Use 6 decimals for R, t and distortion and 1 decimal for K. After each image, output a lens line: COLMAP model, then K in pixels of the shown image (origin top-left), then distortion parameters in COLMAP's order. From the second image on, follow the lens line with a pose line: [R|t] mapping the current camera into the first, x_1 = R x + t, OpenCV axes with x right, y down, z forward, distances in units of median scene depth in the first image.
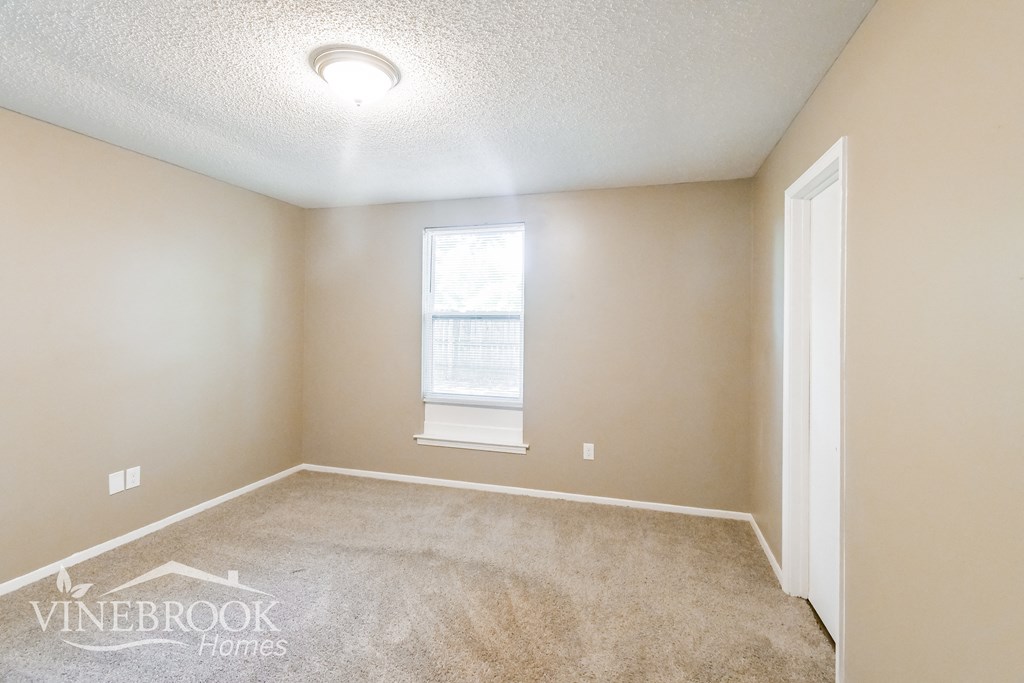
lens RADIAL K [[478.4, 0, 509.5], [0, 478.4, 321.6], [0, 0, 1]] dist [0.002226, 0.000288]
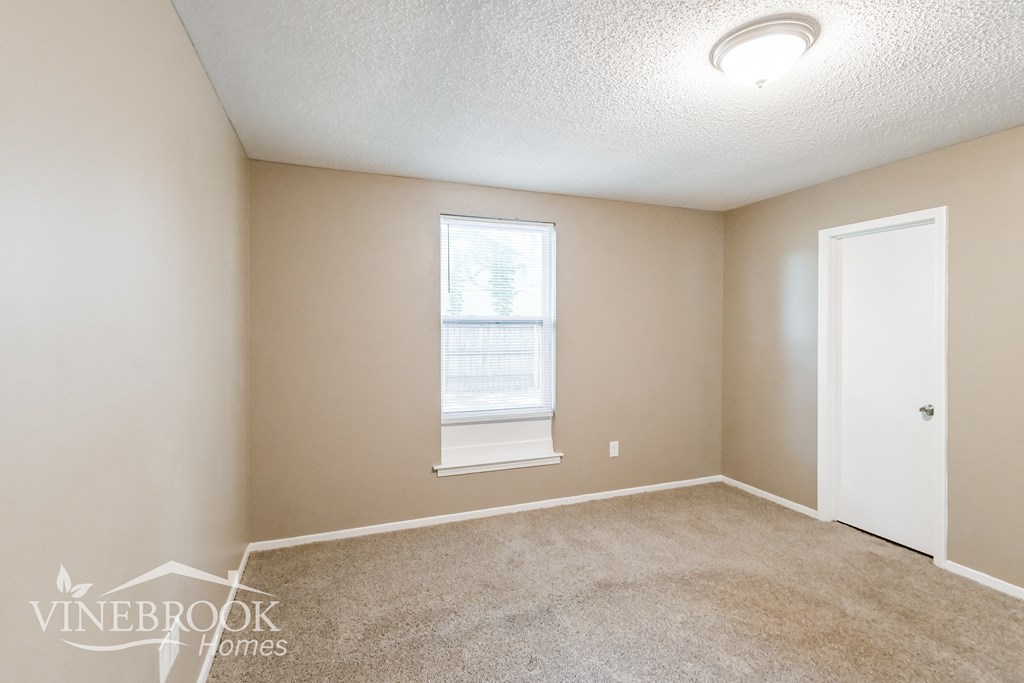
lens RADIAL K [[472.9, 0, 512.7], [0, 472.9, 329.3], [0, 0, 1]] dist [0.000273, -0.000271]
pose [[0.791898, -0.011630, 0.610543, -0.614224], [0.002830, 0.999878, 0.015376, -0.009687], [-0.610647, -0.010448, 0.791834, 0.295679]]
